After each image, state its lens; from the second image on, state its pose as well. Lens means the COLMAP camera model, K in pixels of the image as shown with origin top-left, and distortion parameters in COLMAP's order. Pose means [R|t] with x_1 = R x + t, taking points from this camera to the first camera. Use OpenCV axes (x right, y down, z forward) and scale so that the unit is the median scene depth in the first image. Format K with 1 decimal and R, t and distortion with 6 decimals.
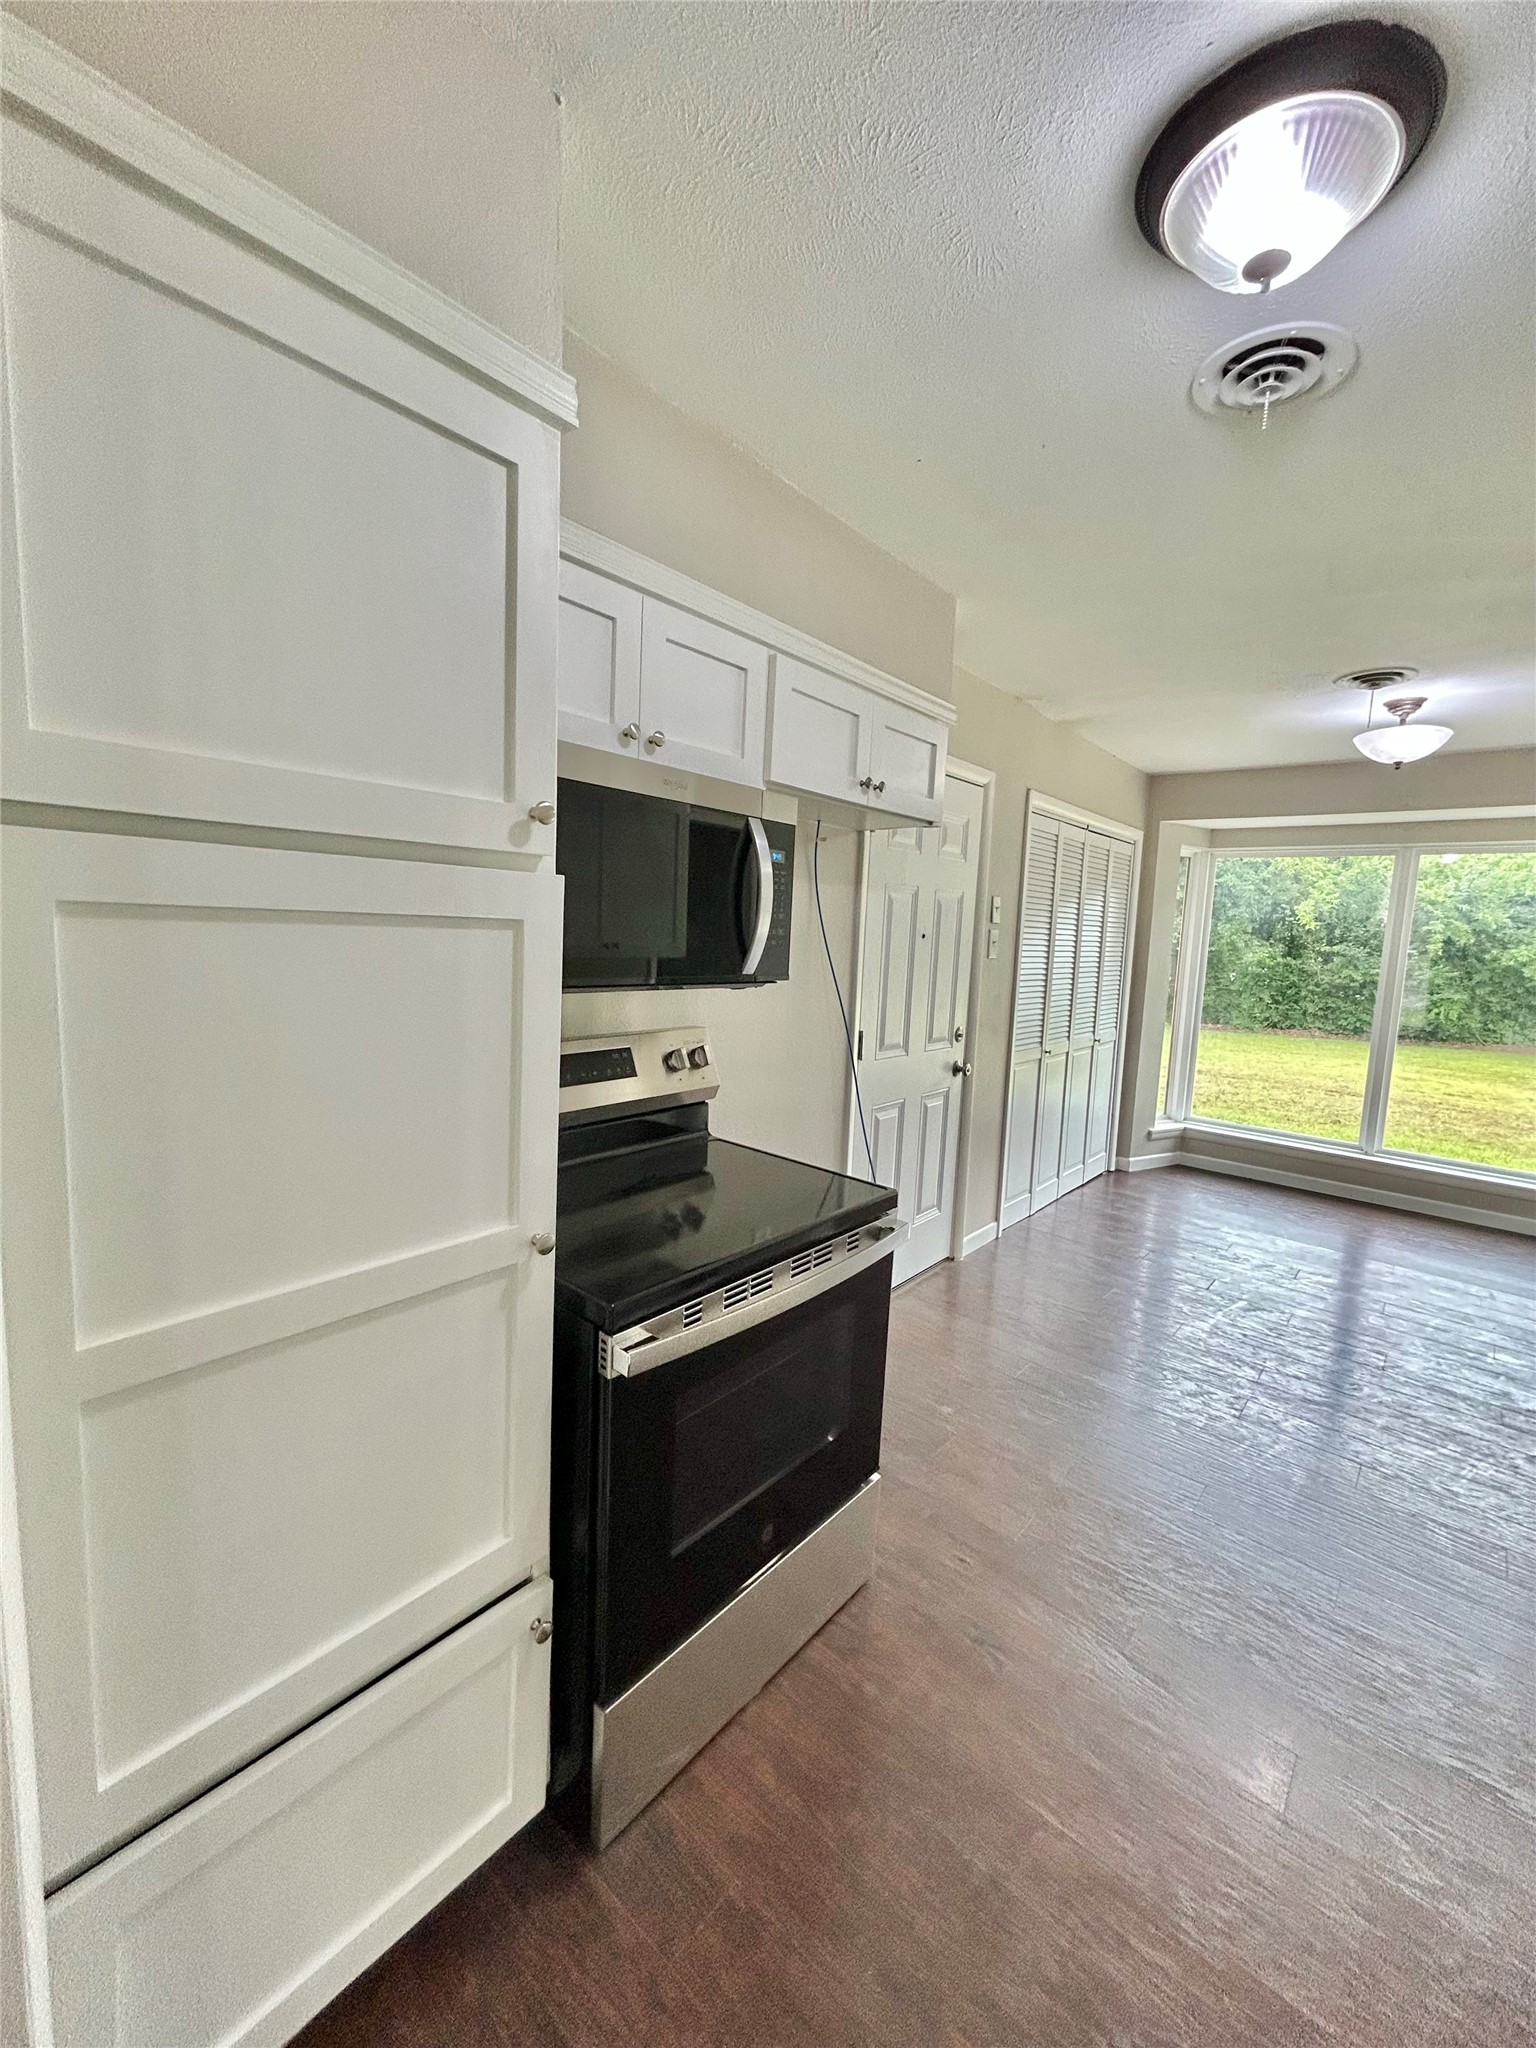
lens RADIAL K [[827.0, 0, 776.1], [0, 827.0, 1021.9], [0, 0, 1]] dist [-0.001417, 0.000493]
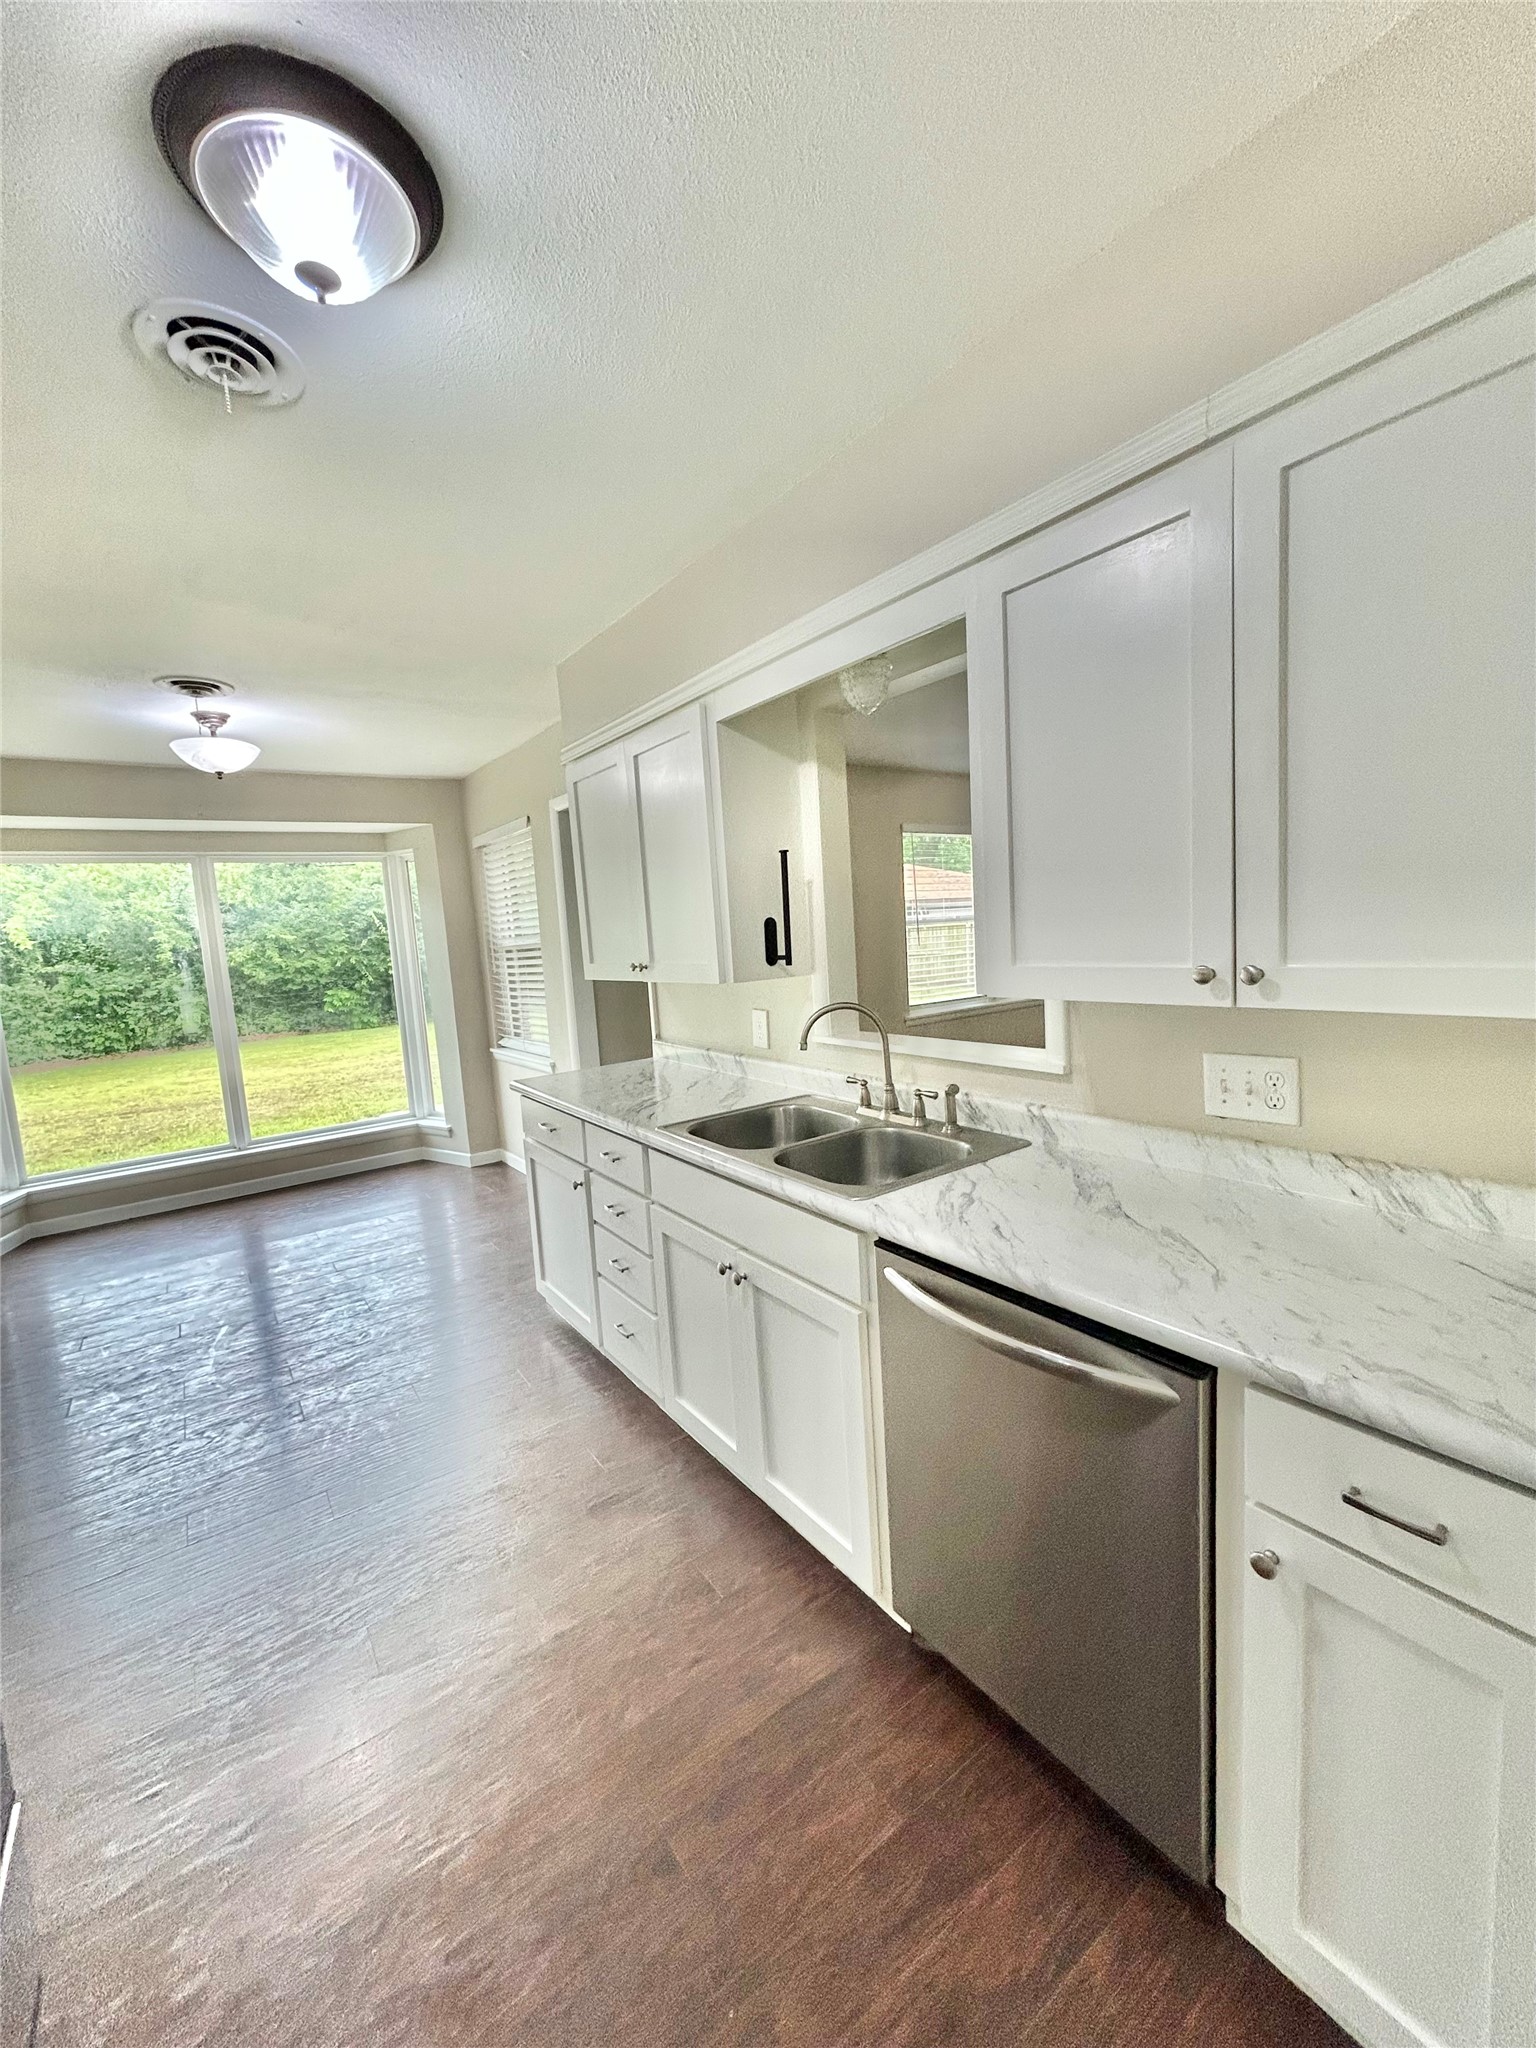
lens RADIAL K [[827.0, 0, 765.3], [0, 827.0, 1023.9], [0, 0, 1]] dist [-0.001417, 0.000493]
pose [[0.243130, -0.172985, 0.954444, -0.117882], [0.185825, 0.974051, 0.129203, -0.008179], [-0.952028, 0.145947, 0.268966, 0.089291]]
